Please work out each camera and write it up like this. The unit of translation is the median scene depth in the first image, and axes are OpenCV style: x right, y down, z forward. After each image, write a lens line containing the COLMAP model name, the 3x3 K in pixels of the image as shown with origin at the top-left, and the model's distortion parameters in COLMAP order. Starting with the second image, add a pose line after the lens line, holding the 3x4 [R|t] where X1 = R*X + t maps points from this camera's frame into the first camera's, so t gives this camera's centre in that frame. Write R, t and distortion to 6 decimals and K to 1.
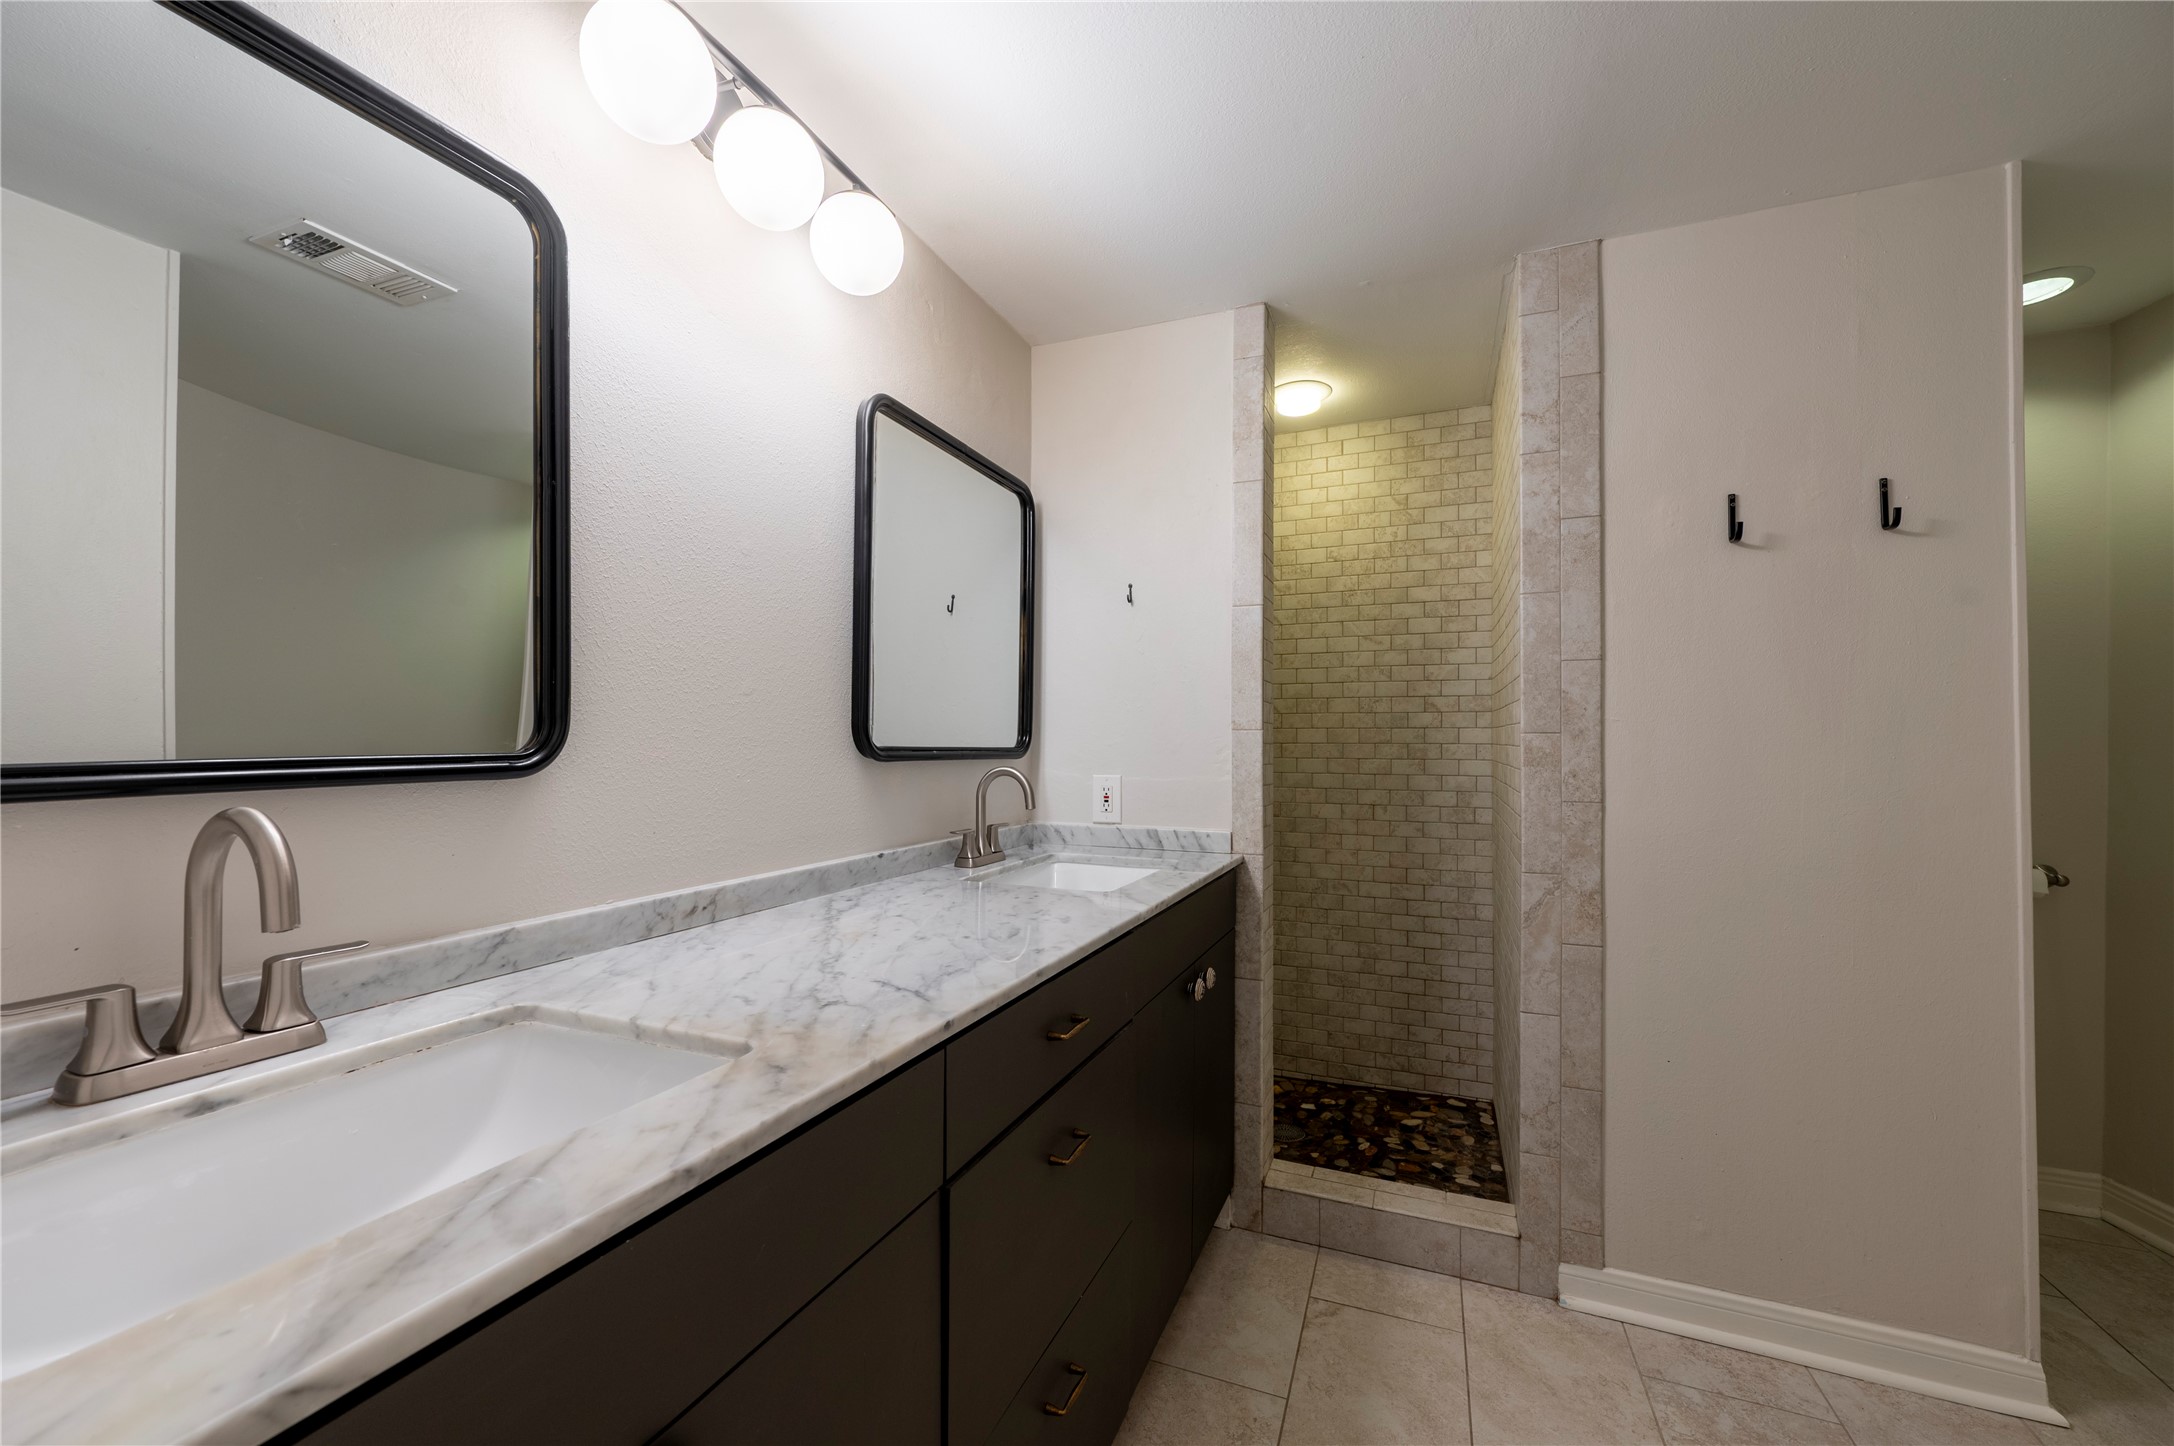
lens RADIAL K [[845.2, 0, 1082.2], [0, 845.2, 731.2], [0, 0, 1]] dist [-0.007276, -0.000135]
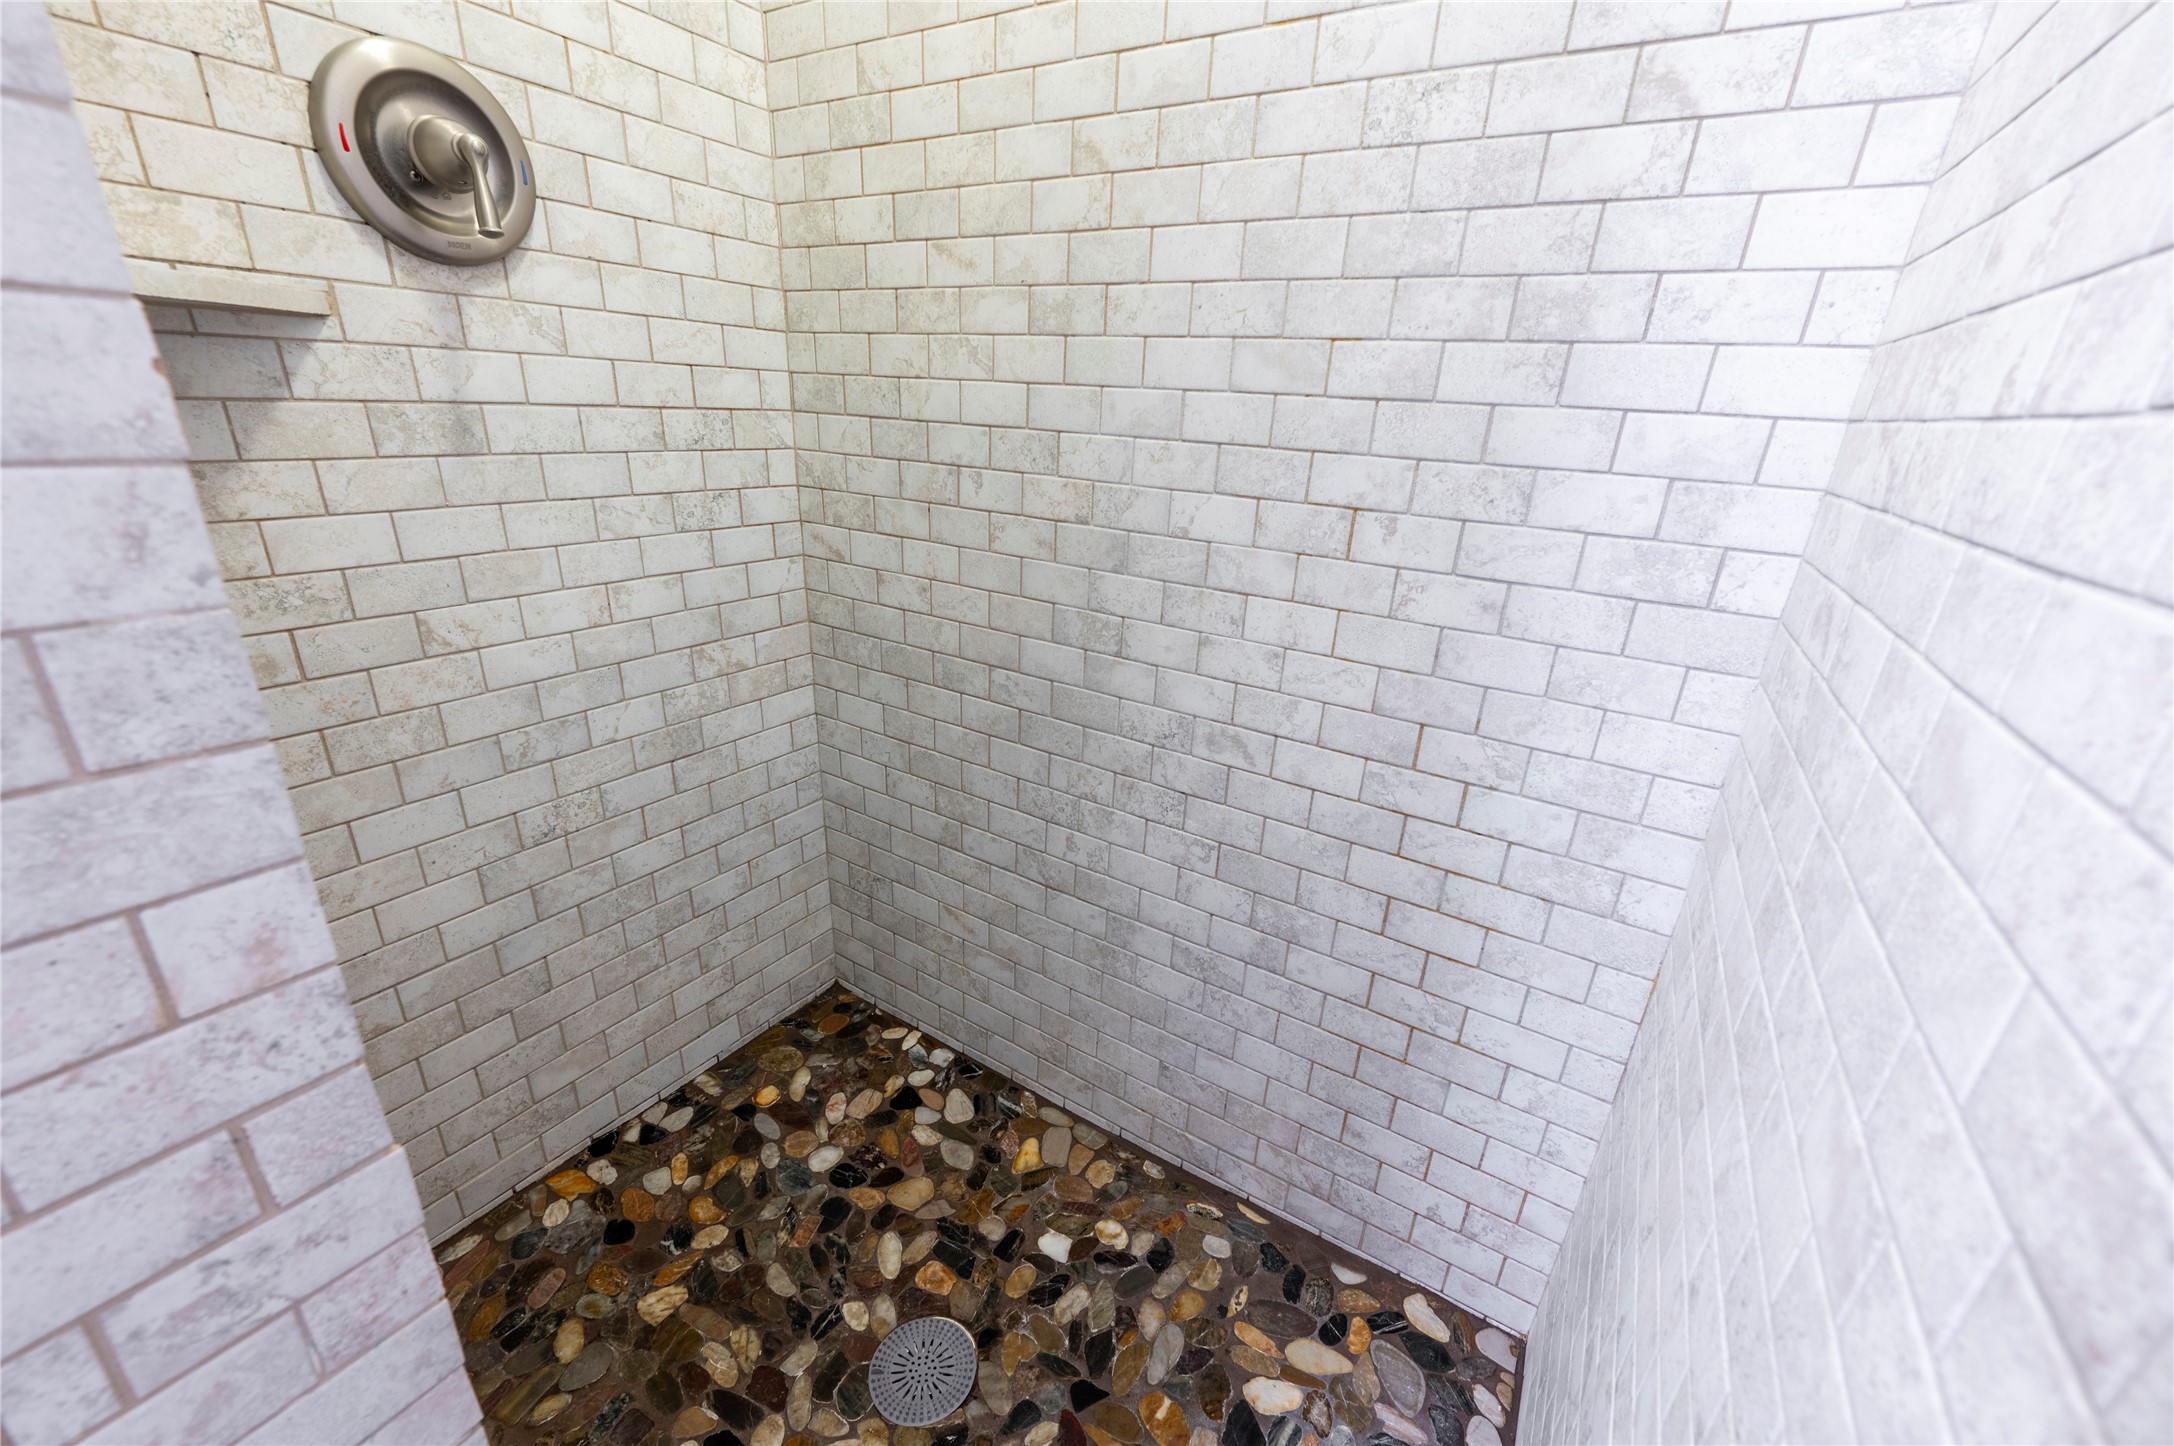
lens RADIAL K [[845.2, 0, 1091.0], [0, 845.2, 728.5], [0, 0, 1]] dist [-0.007276, -0.000135]
pose [[0.986240, 0.102765, -0.129497, 0.304925], [-0.048303, 0.928264, 0.368771, 0.055125], [0.158104, -0.357442, 0.920456, 0.695645]]
